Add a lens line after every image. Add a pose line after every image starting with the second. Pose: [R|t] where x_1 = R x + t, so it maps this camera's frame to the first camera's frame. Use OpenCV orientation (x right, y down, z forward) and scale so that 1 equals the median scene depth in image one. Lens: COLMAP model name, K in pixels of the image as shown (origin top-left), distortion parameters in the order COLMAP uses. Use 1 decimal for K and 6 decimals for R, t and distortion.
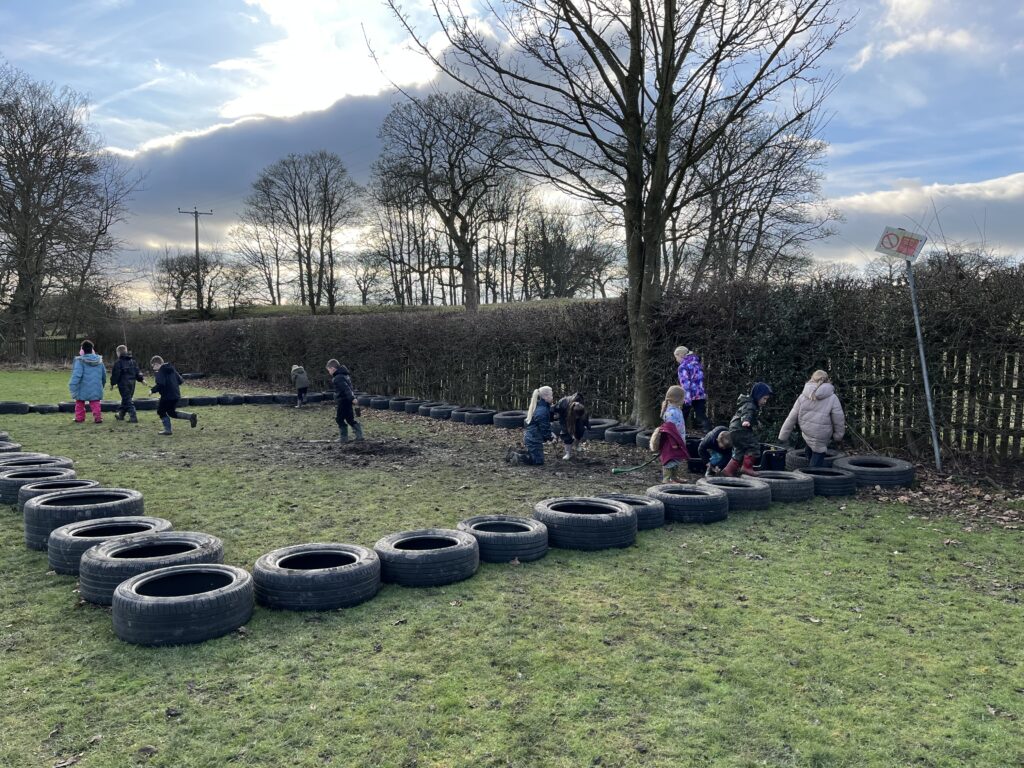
lens RADIAL K [[788.9, 0, 512.0], [0, 788.9, 384.0], [0, 0, 1]] dist [0.110807, -0.147866]
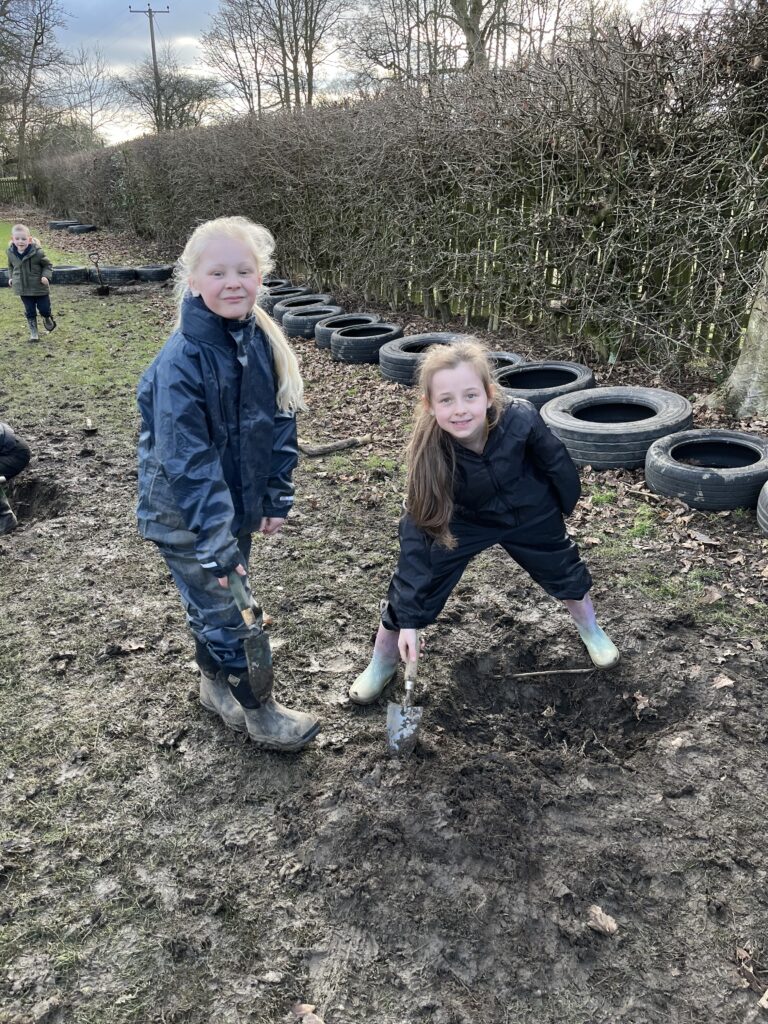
lens RADIAL K [[788.9, 0, 380.8], [0, 788.9, 516.4], [0, 0, 1]] dist [0.110807, -0.147866]
pose [[0.981955, 0.074483, -0.173827, 0.031144], [-0.012582, 0.942866, 0.332934, -0.008757], [0.188693, -0.324740, 0.926790, 0.294917]]
